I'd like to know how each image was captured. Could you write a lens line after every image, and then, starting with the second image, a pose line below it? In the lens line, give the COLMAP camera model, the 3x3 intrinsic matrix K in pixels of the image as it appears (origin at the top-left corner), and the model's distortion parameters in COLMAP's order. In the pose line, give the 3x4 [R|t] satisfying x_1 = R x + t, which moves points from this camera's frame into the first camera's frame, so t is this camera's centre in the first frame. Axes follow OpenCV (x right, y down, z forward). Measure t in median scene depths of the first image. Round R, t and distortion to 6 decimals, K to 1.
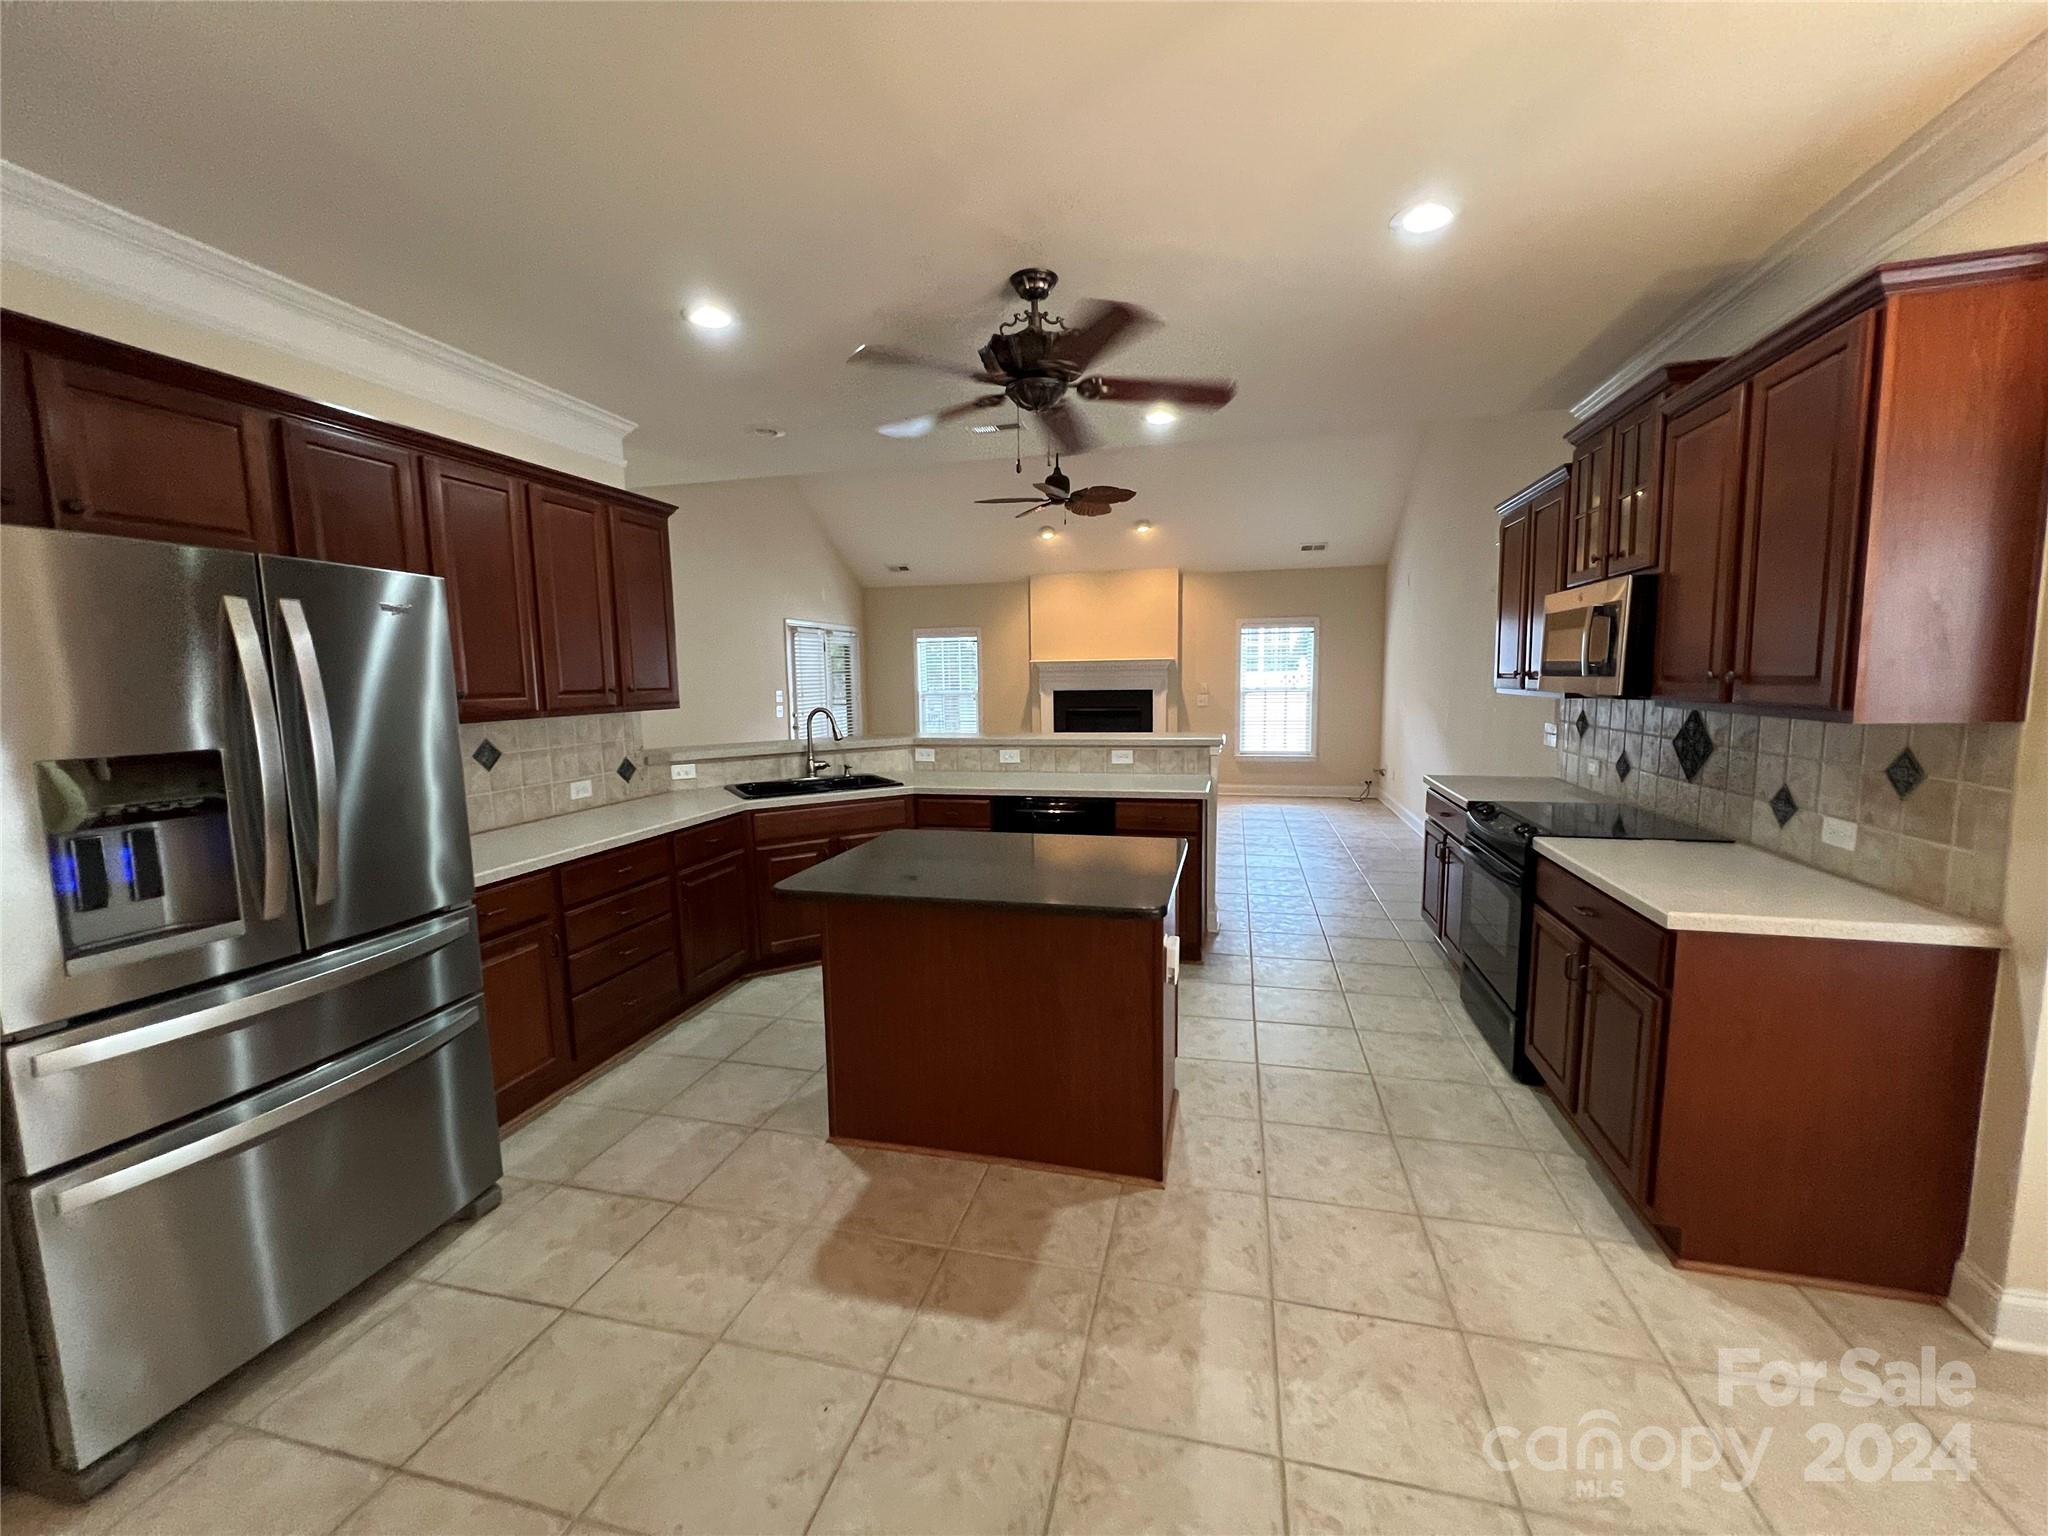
lens RADIAL K [[828.1, 0, 1028.1], [0, 828.1, 766.3], [0, 0, 1]] dist [0.001160, 0.000954]
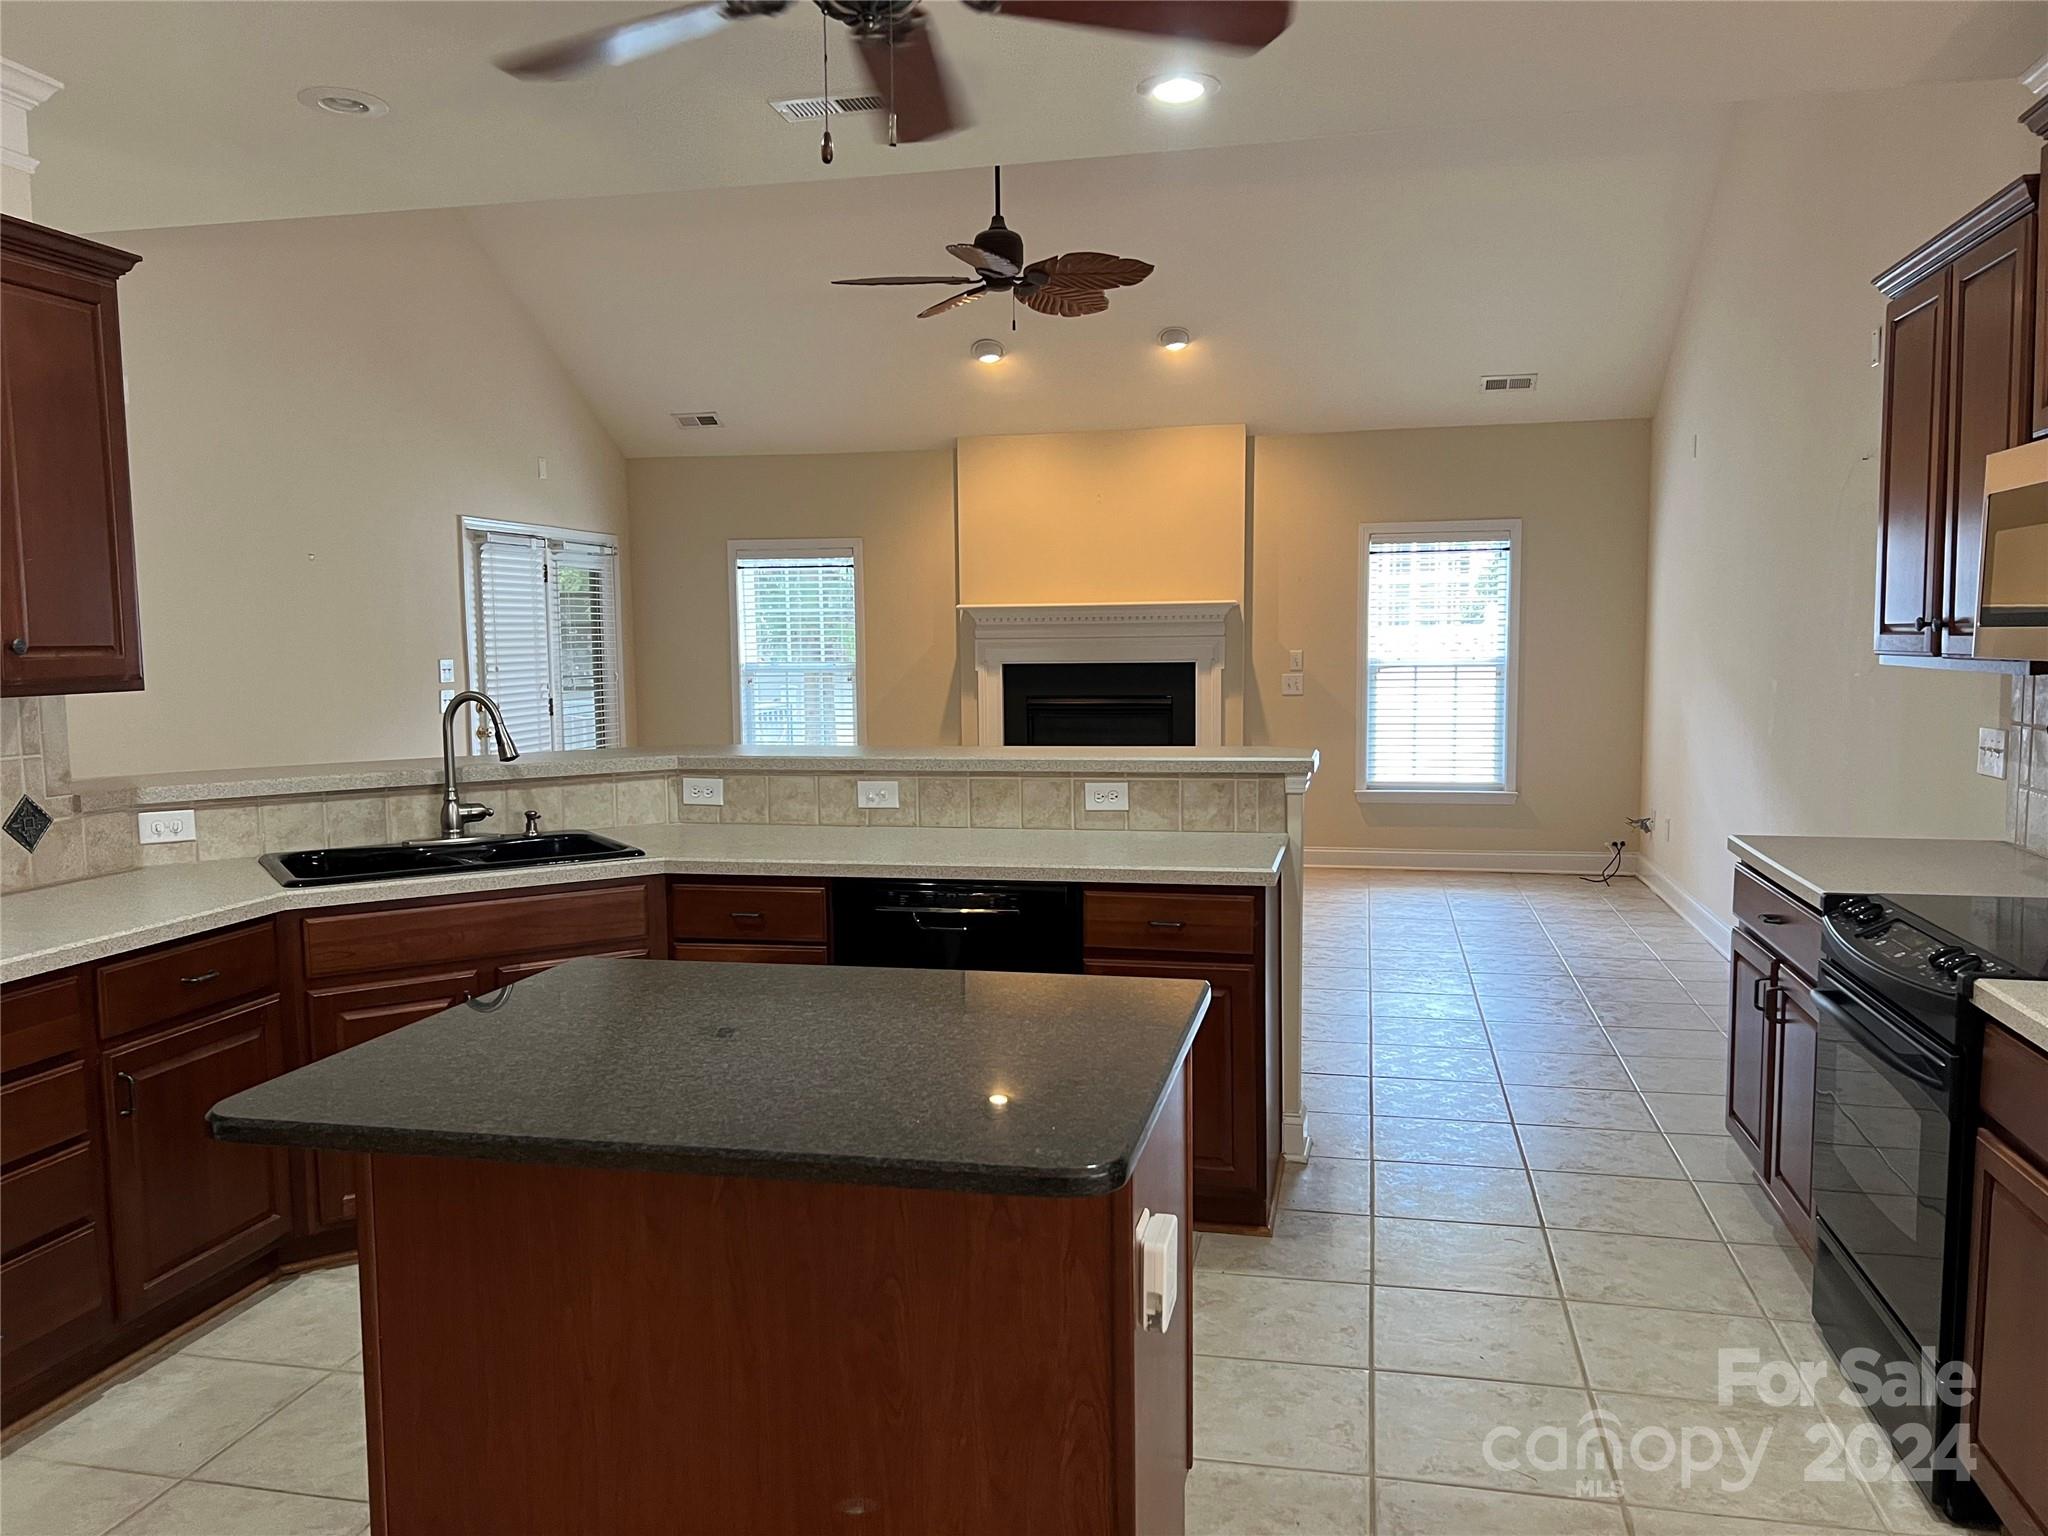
lens RADIAL K [[1548.5, 0, 1026.4], [0, 1548.5, 780.2], [0, 0, 1]] dist [0.039318, -0.041902]
pose [[0.999696, 0.001973, 0.024587, 0.046520], [-0.001530, 0.999836, -0.018041, -0.004344], [-0.024619, 0.017998, 0.999535, 0.102789]]
